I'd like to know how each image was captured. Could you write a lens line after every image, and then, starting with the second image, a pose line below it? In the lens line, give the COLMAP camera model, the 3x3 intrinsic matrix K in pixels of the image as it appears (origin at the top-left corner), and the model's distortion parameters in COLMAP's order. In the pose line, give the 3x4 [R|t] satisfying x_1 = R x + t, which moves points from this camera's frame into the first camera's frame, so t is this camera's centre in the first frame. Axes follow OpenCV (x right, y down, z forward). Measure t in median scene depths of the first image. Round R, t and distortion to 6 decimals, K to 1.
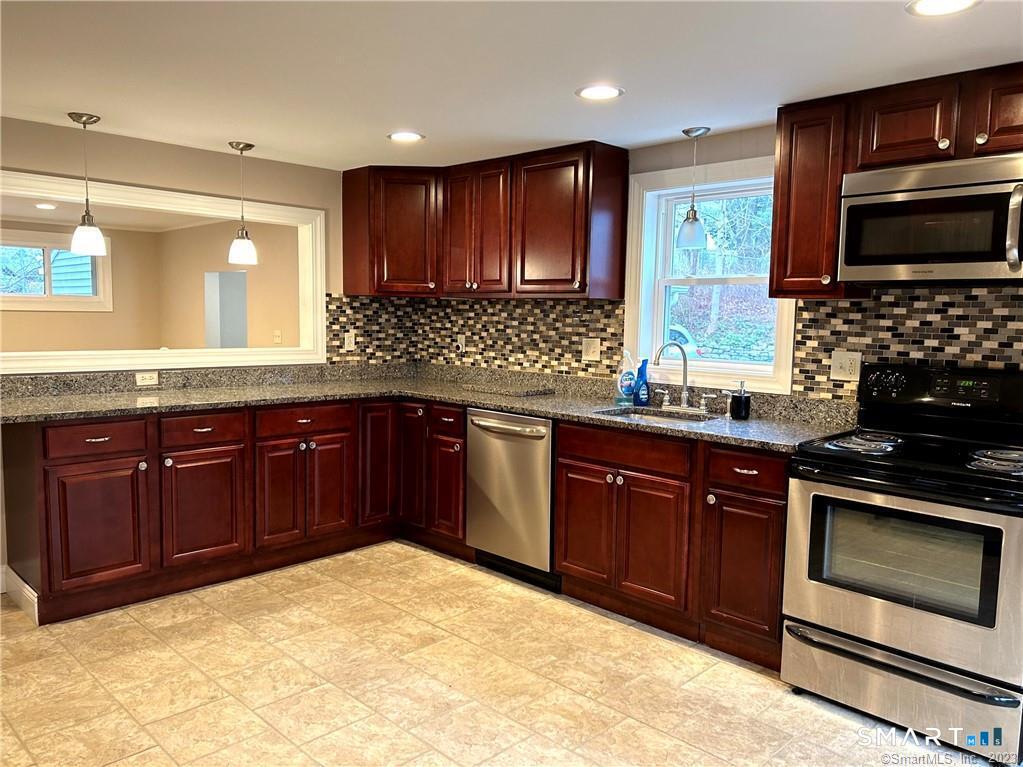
lens RADIAL K [[764.1, 0, 512.6], [0, 764.1, 388.6], [0, 0, 1]] dist [0.057952, -0.062464]
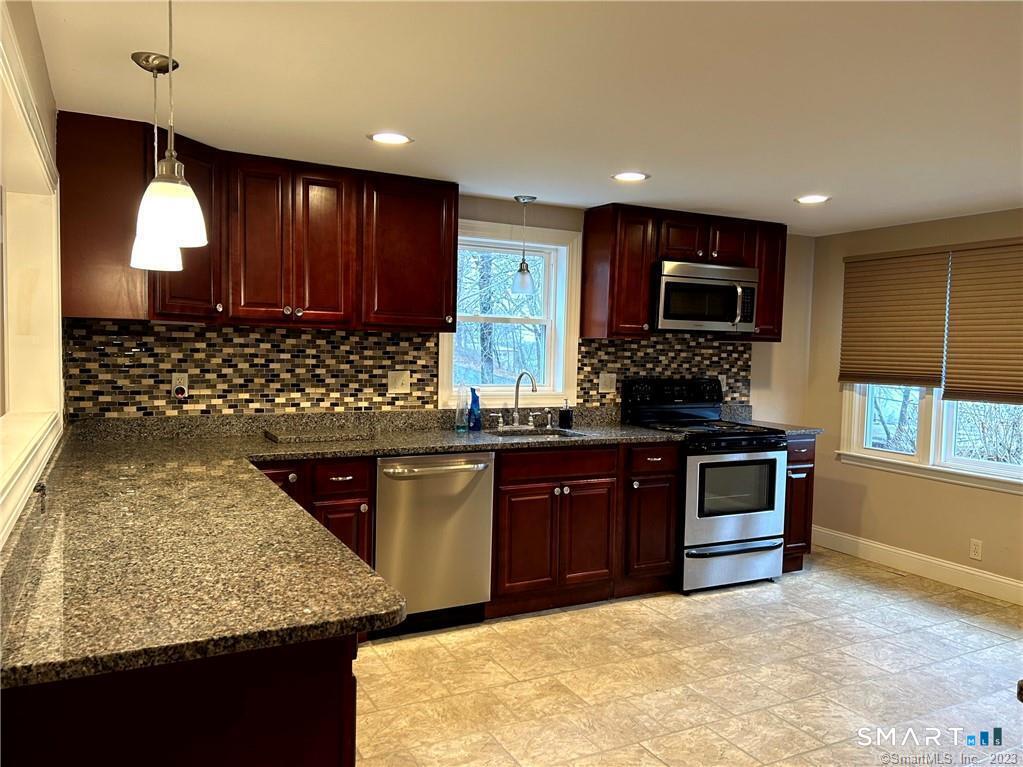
lens RADIAL K [[764.1, 0, 512.6], [0, 764.1, 388.6], [0, 0, 1]] dist [0.057952, -0.062464]
pose [[0.302026, -0.064459, 0.951118, -0.803793], [0.077102, 0.996094, 0.043024, -0.075560], [-0.950176, 0.060339, 0.305817, 0.572132]]
